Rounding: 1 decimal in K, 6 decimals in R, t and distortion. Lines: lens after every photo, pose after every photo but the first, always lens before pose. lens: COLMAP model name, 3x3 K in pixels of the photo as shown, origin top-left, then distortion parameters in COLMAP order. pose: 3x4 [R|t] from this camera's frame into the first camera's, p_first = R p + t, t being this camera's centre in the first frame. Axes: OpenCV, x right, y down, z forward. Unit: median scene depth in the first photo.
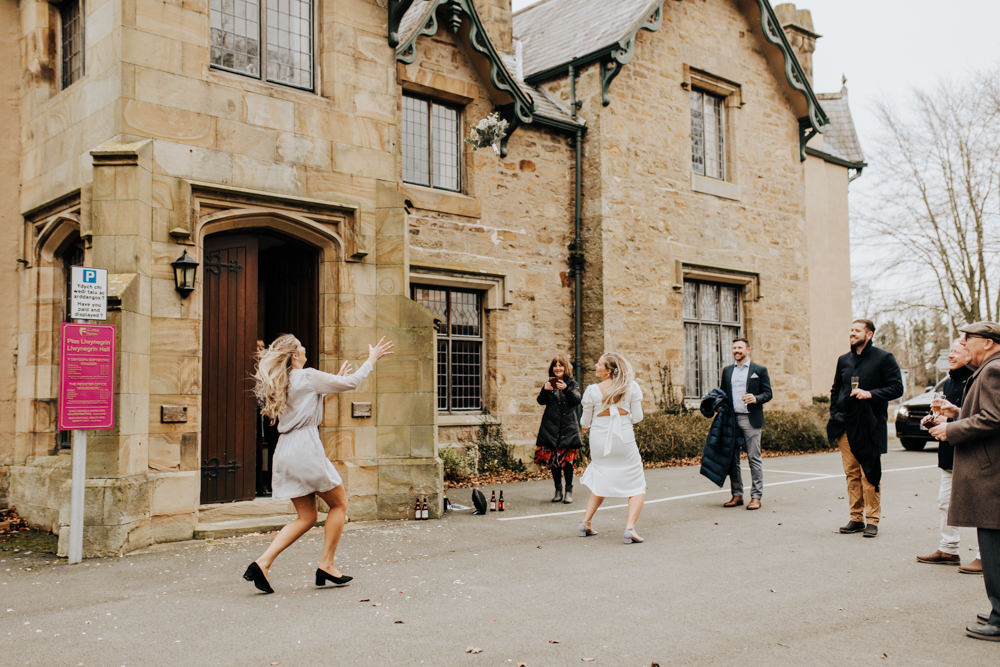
lens RADIAL K [[999.3, 0, 498.9], [0, 999.3, 320.2], [0, 0, 1]] dist [0.016113, 0.171180]
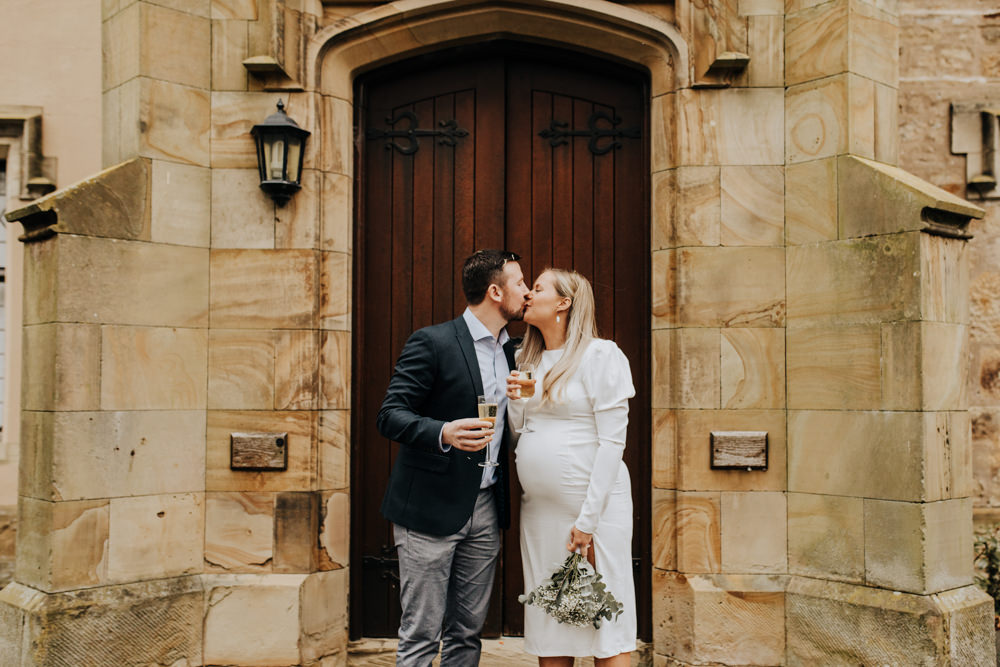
lens RADIAL K [[1086.4, 0, 553.8], [0, 1086.4, 347.3], [0, 0, 1]] dist [0.042293, 0.037123]
pose [[0.710560, -0.014322, -0.703491, 0.081617], [0.049586, 0.998326, 0.029760, 0.021376], [0.701887, -0.056030, 0.710081, 0.436792]]
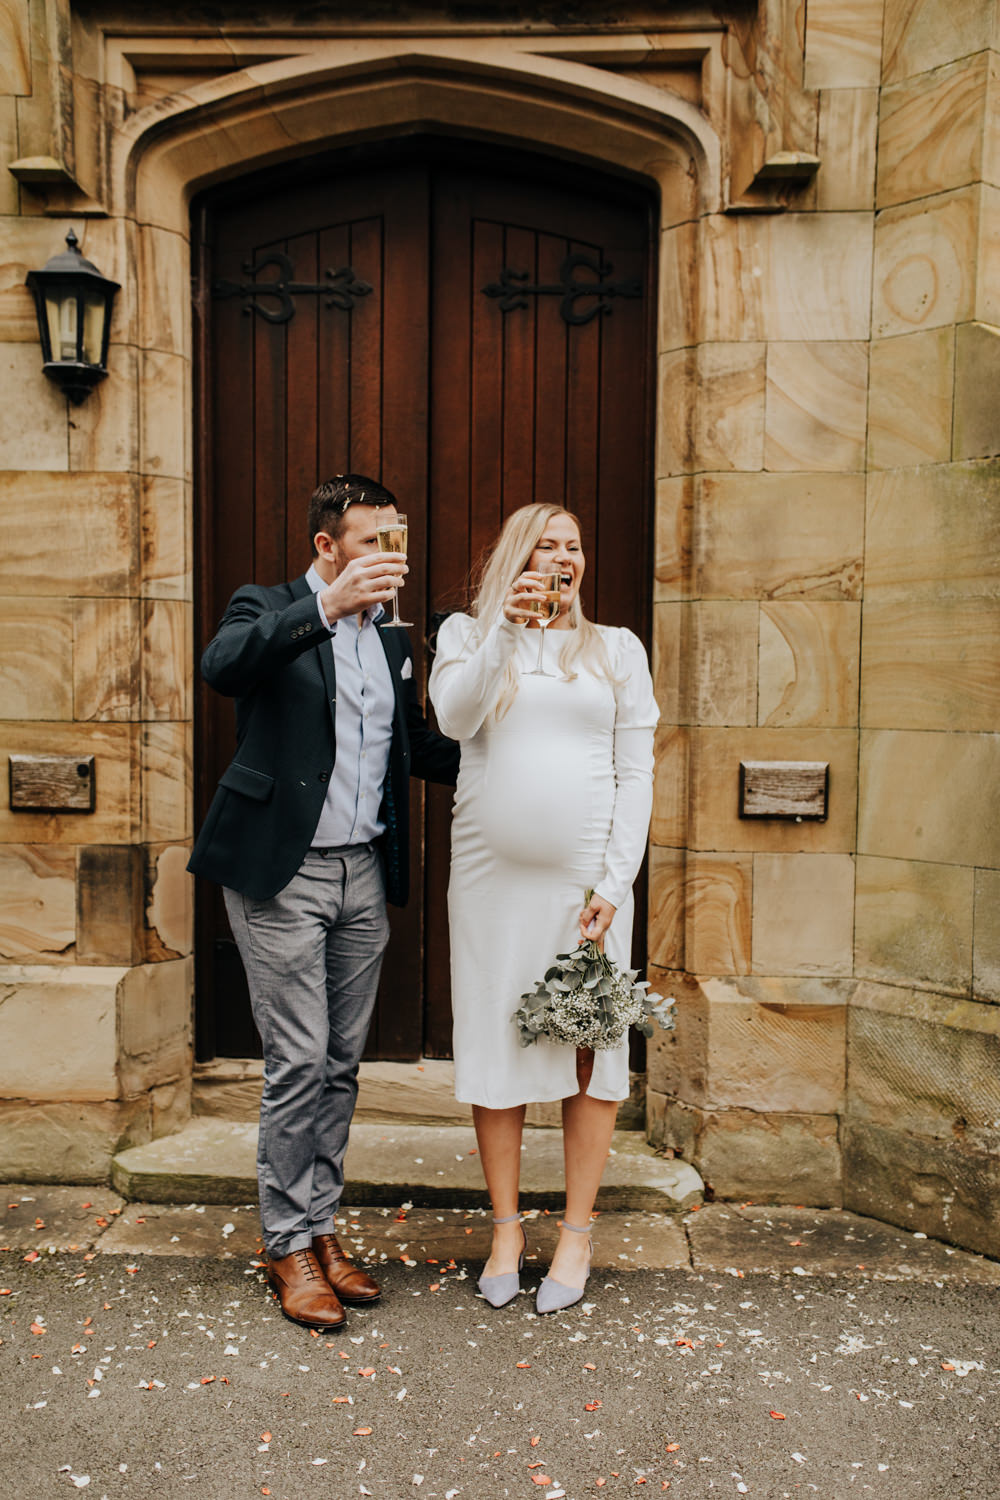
lens RADIAL K [[1499.0, 0, 494.0], [0, 1499.0, 768.1], [0, 0, 1]] dist [0.016113, 0.171180]
pose [[0.693785, 0.064441, -0.717294, 0.063068], [0.042552, 0.990581, 0.130150, 0.020008], [0.718924, -0.120819, 0.684508, 0.463163]]
